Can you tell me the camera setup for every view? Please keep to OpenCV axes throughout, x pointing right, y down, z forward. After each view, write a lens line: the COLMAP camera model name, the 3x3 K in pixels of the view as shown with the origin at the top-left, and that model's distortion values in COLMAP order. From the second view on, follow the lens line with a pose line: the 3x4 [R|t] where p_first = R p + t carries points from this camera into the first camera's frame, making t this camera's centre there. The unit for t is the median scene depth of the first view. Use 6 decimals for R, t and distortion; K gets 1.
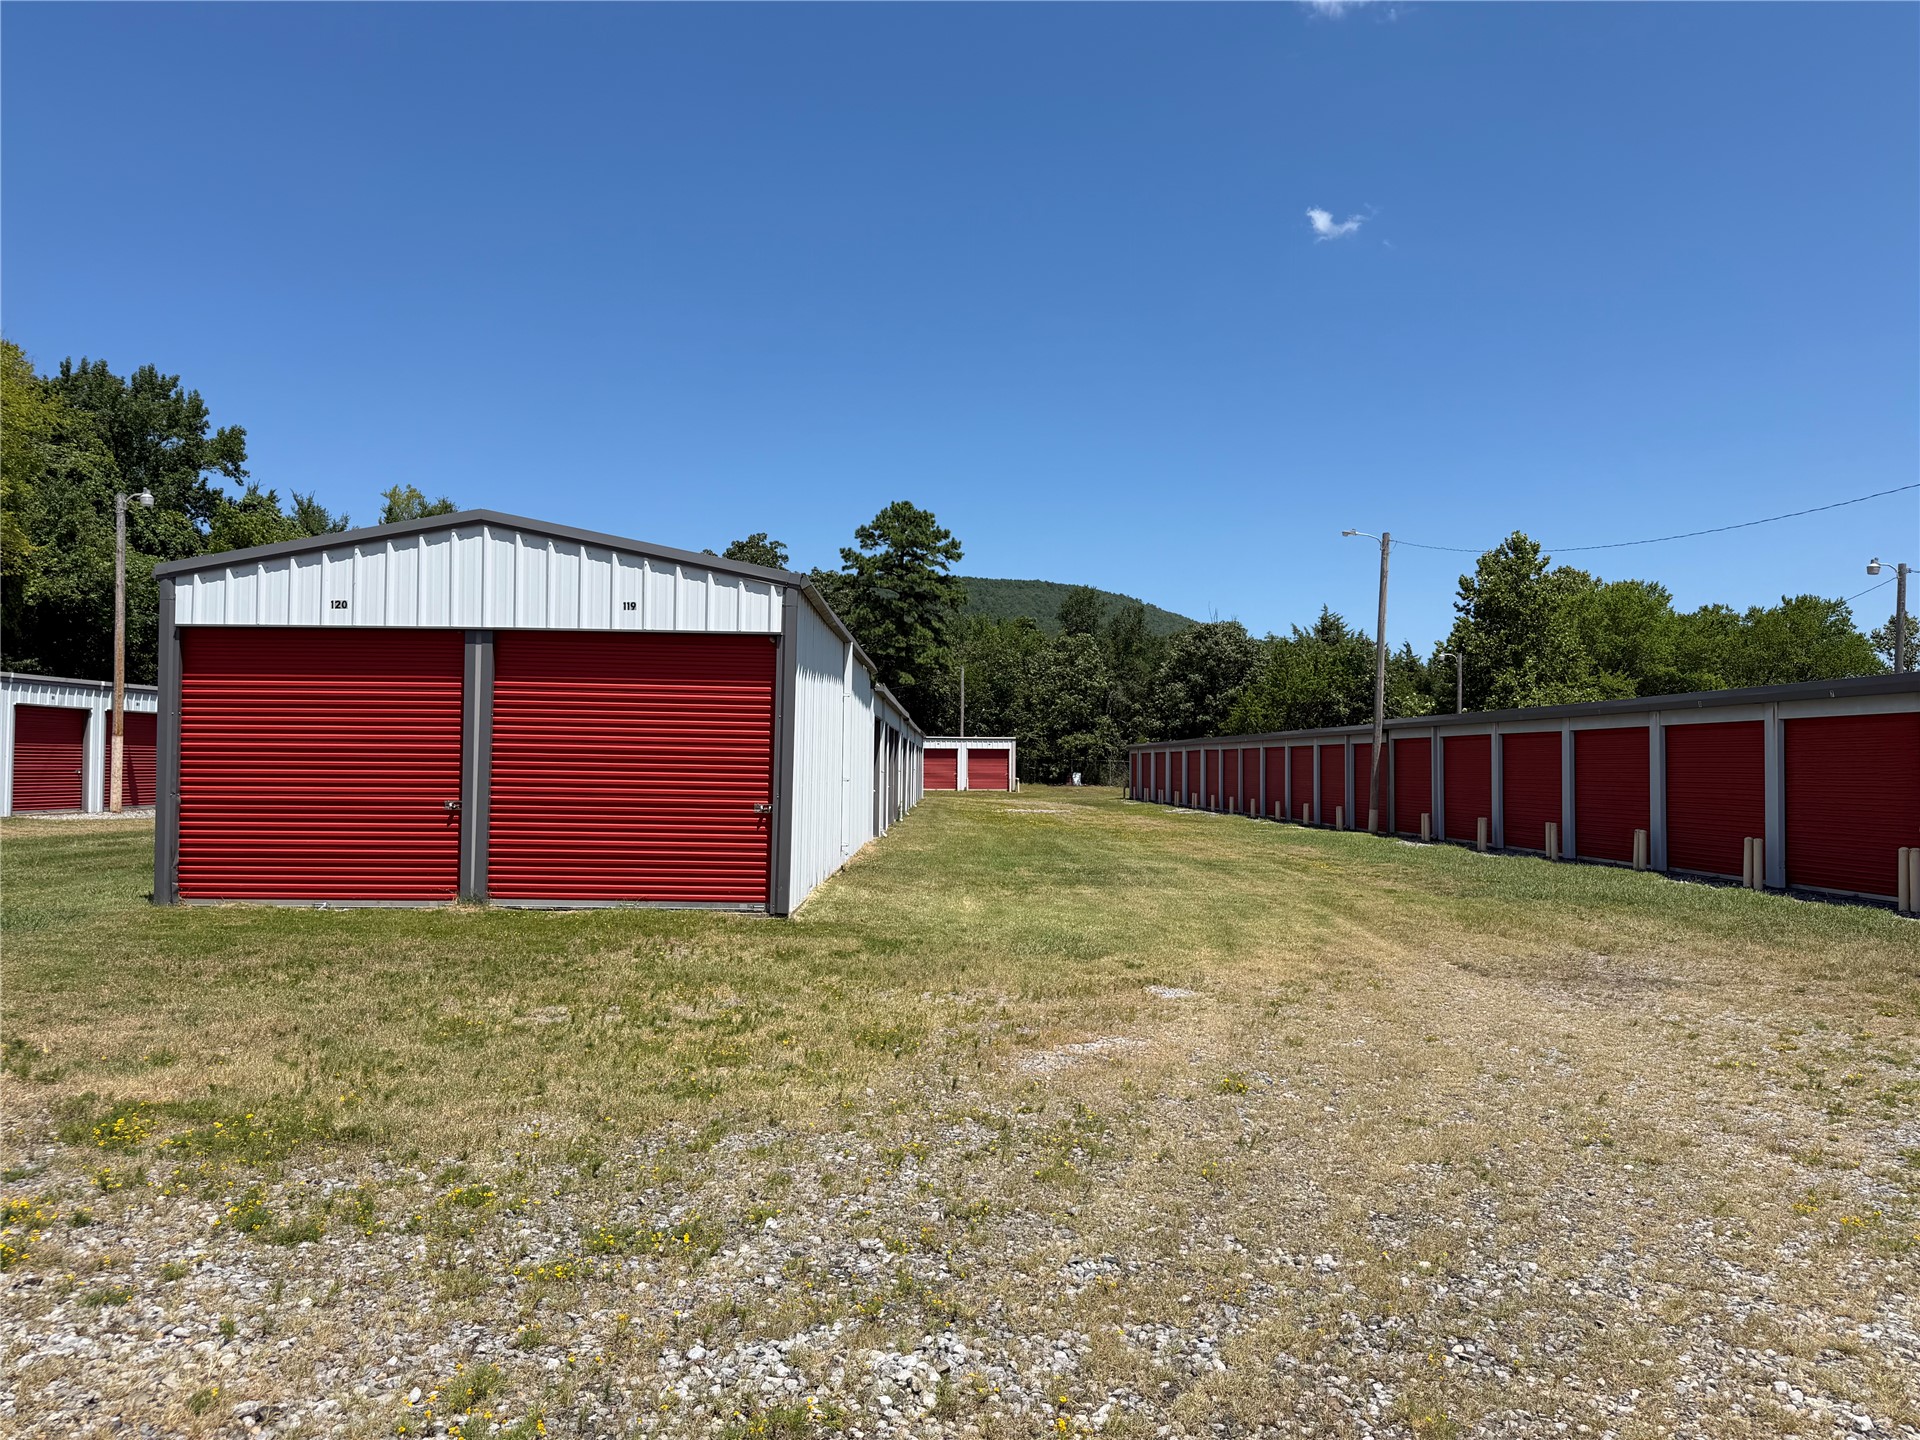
lens RADIAL K [[1298.0, 0, 960.0], [0, 1298.0, 720.0], [0, 0, 1]] dist [0.109282, -0.156154]
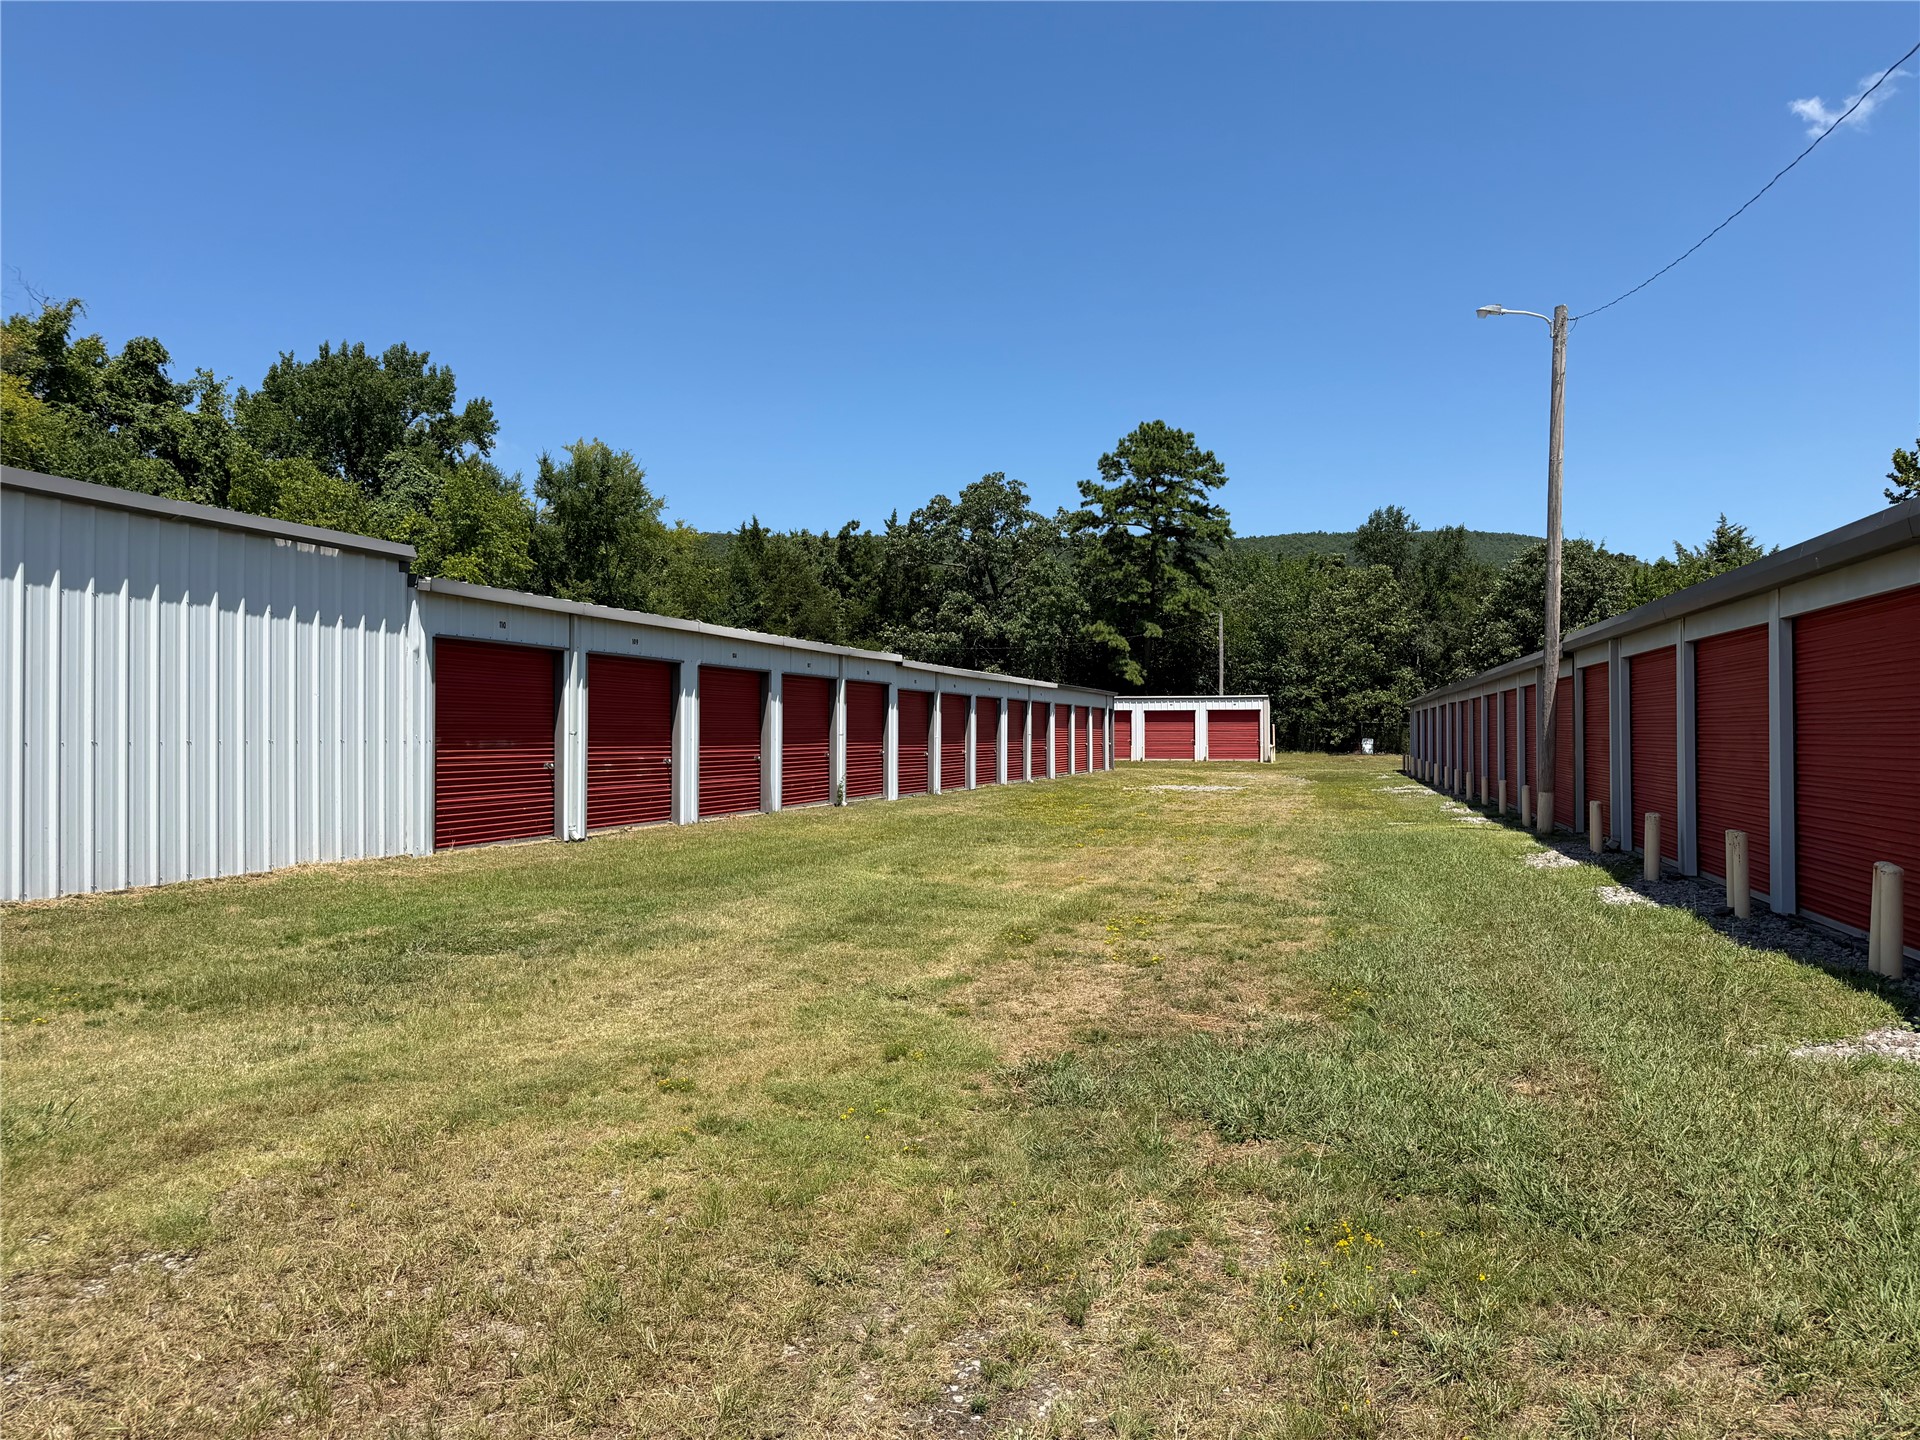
lens RADIAL K [[1298.0, 0, 960.0], [0, 1298.0, 720.0], [0, 0, 1]] dist [0.109282, -0.156154]
pose [[0.951805, -0.010355, -0.306530, 0.099741], [0.017261, 0.999654, 0.019826, 0.008426], [0.306219, -0.024162, 0.951654, 0.149446]]
